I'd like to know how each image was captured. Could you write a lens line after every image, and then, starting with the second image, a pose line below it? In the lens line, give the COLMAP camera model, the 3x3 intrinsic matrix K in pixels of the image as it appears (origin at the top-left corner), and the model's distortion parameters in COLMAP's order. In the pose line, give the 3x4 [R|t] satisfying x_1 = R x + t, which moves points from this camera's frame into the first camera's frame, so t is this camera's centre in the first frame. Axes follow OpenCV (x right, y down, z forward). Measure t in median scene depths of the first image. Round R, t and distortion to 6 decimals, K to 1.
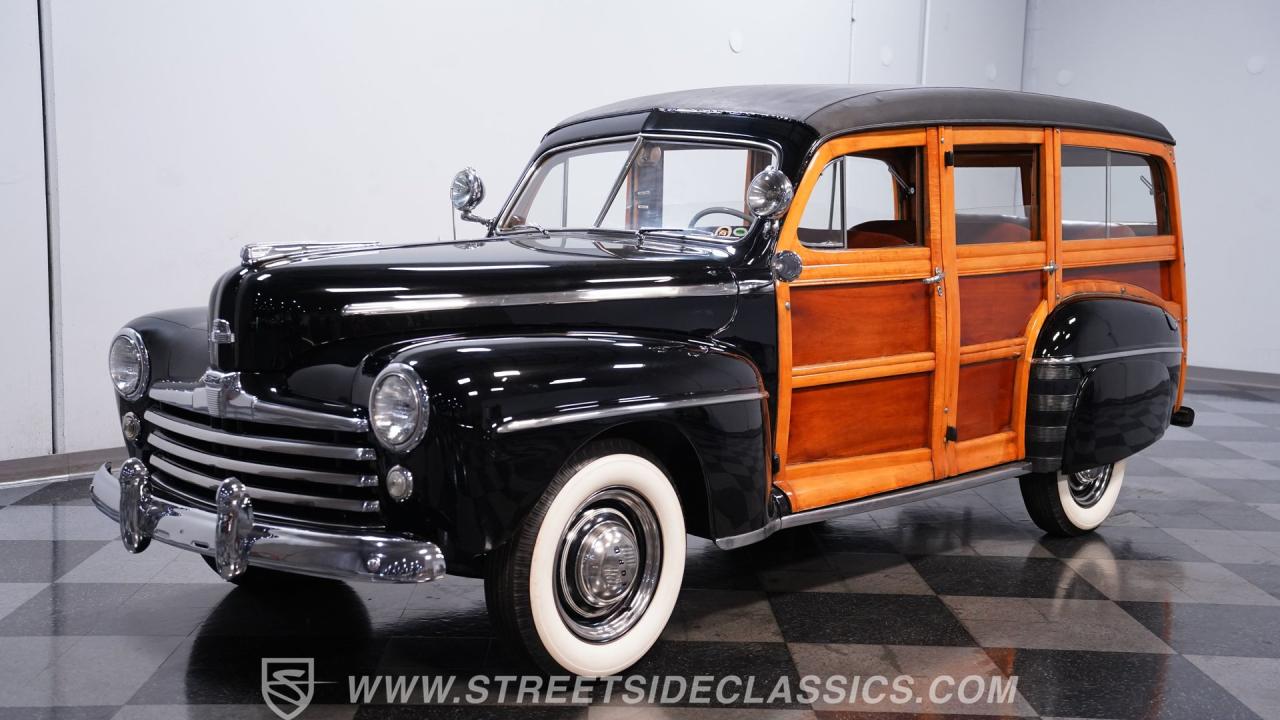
lens RADIAL K [[1450.2, 0, 640.0], [0, 1450.2, 360.0], [0, 0, 1]] dist [0.130240, 0.022003]
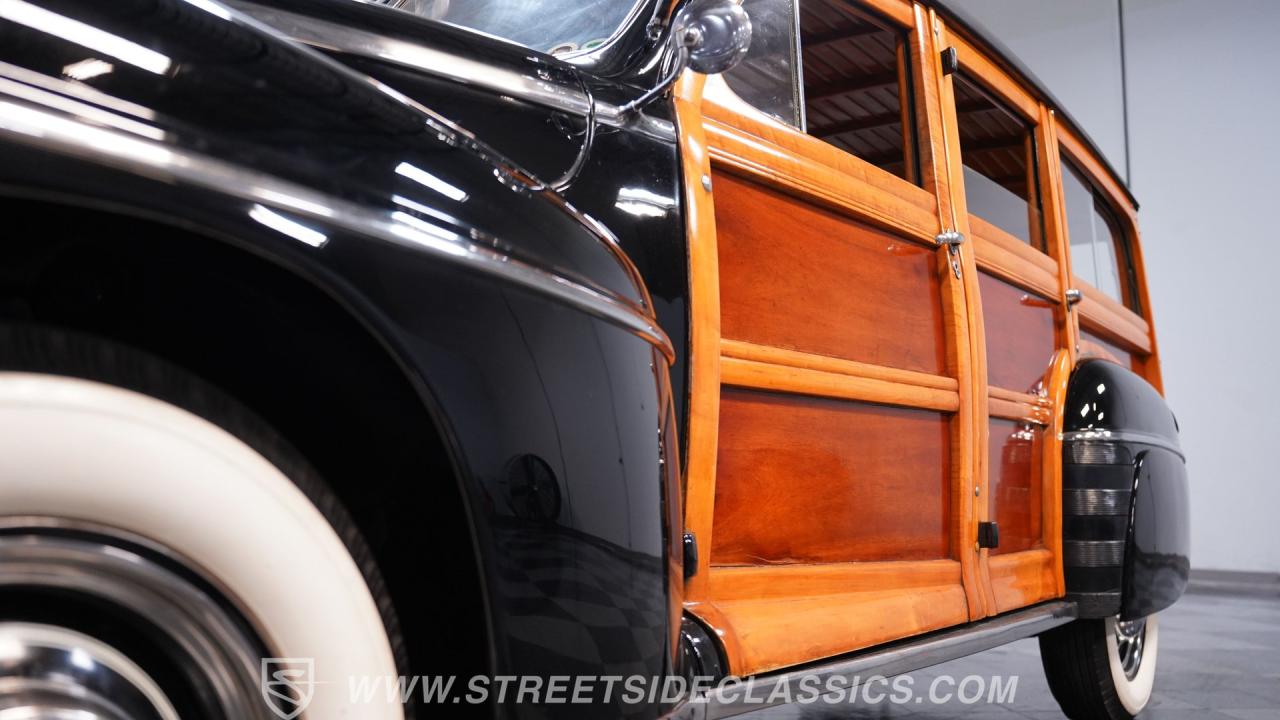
lens RADIAL K [[1079.7, 0, 640.0], [0, 1079.7, 360.0], [0, 0, 1]] dist [-0.059362, -0.000262]
pose [[0.994361, 0.009607, 0.105615, 0.043135], [0.014658, 0.973880, -0.226590, 0.076840], [-0.105033, 0.226861, 0.968247, 0.624681]]
